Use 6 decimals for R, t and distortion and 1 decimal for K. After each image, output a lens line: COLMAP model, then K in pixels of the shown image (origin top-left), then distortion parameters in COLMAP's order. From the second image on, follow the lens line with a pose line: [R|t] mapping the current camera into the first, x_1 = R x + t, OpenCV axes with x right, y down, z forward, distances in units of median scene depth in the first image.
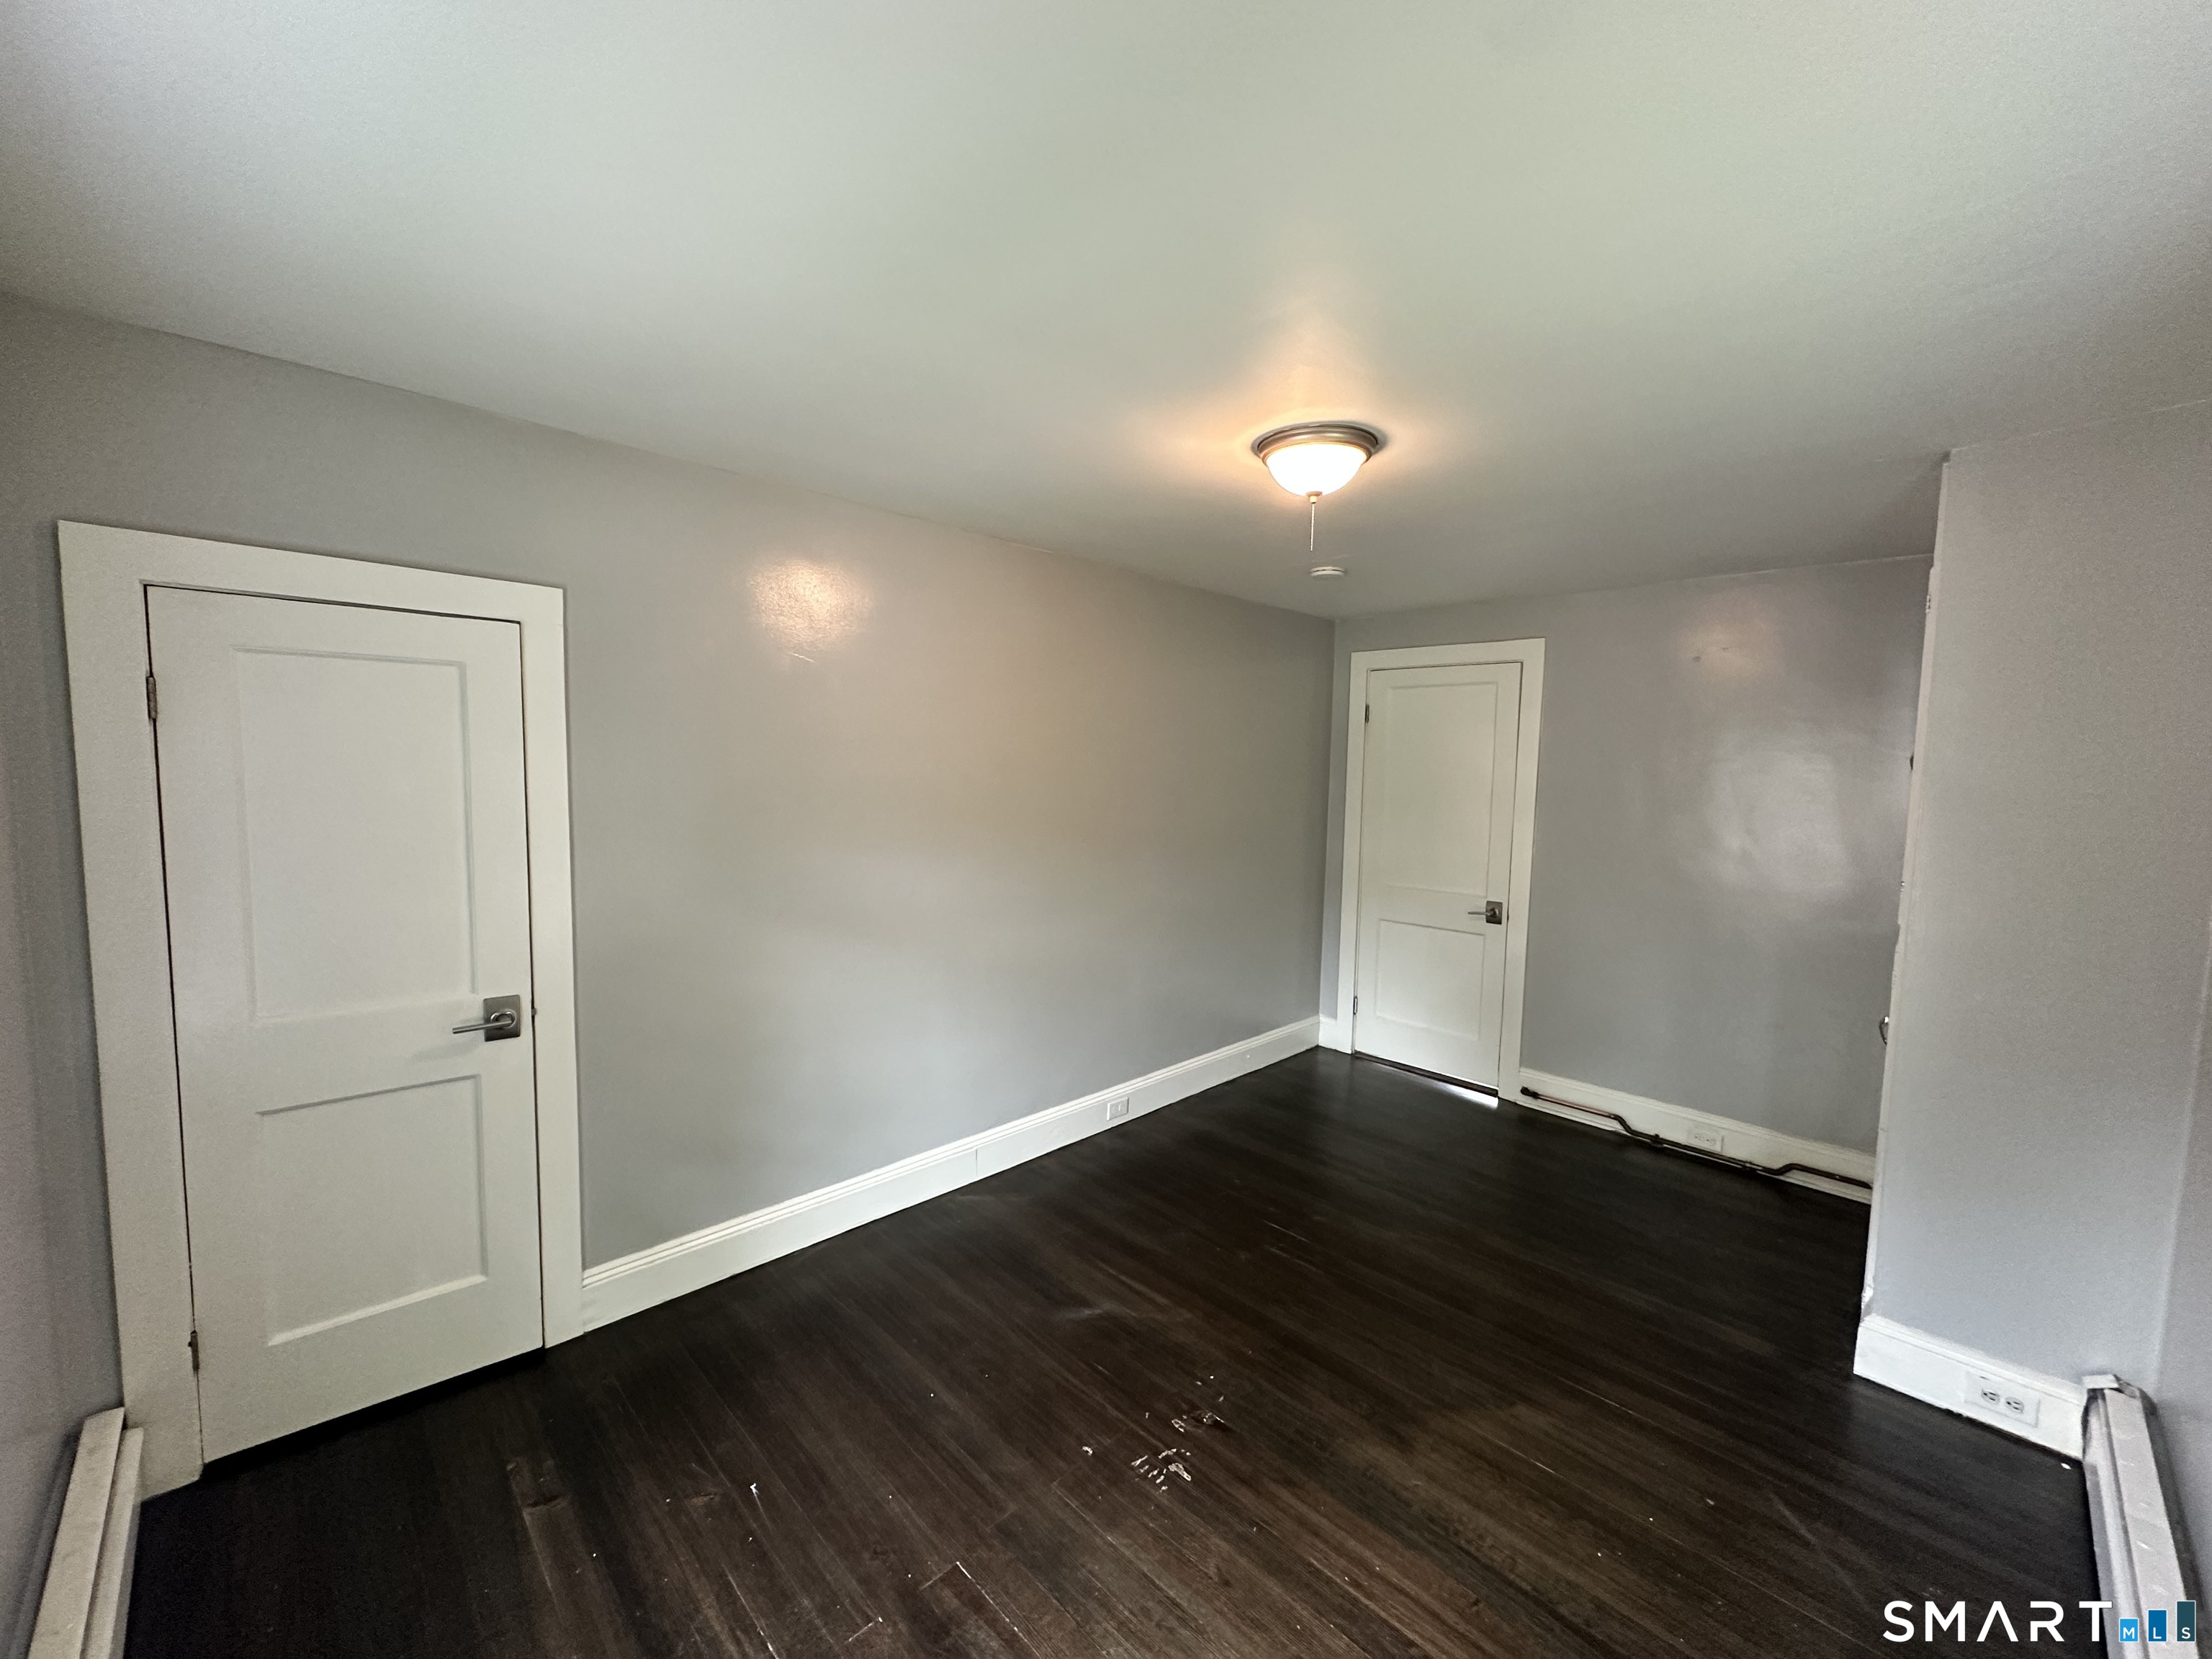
lens RADIAL K [[879.8, 0, 1103.4], [0, 879.8, 831.0], [0, 0, 1]] dist [-0.002795, 0.000400]
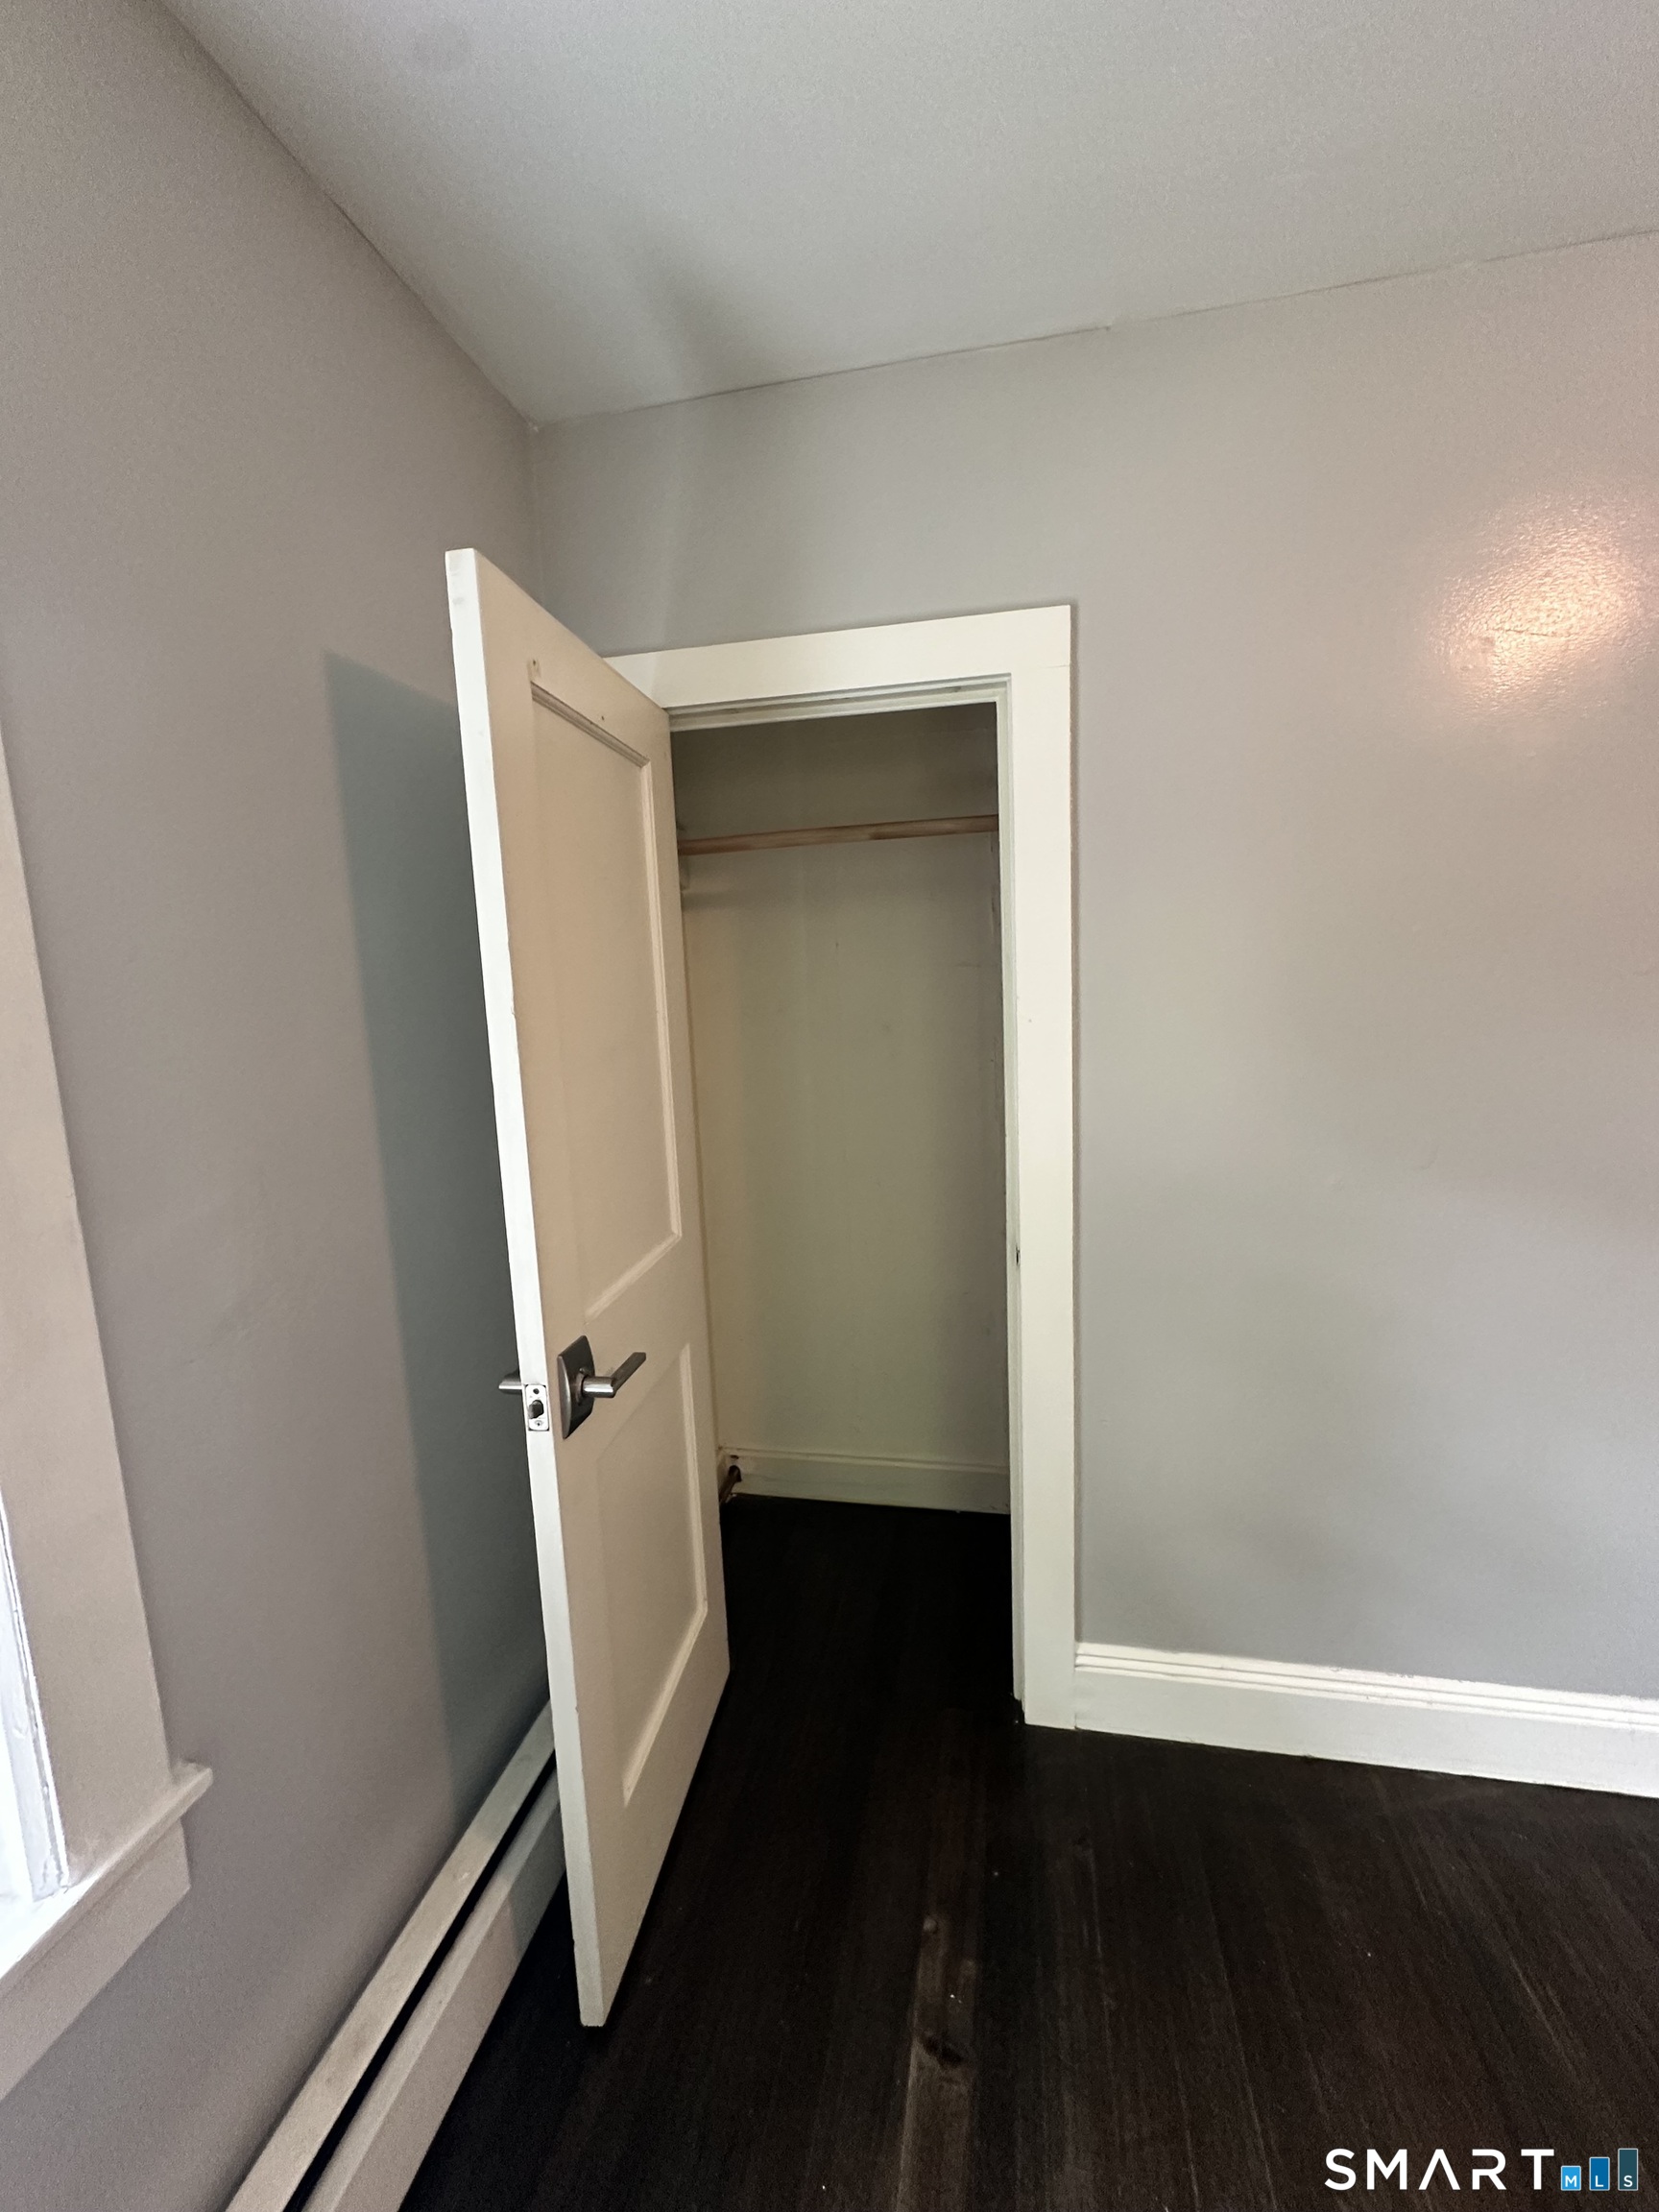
lens RADIAL K [[879.8, 0, 828.3], [0, 879.8, 1103.2], [0, 0, 1]] dist [-0.002795, 0.000400]
pose [[0.564389, 0.058925, -0.823403, -0.174602], [-0.011614, 0.997917, 0.063453, 0.044167], [0.825427, -0.026249, 0.563898, 0.500667]]
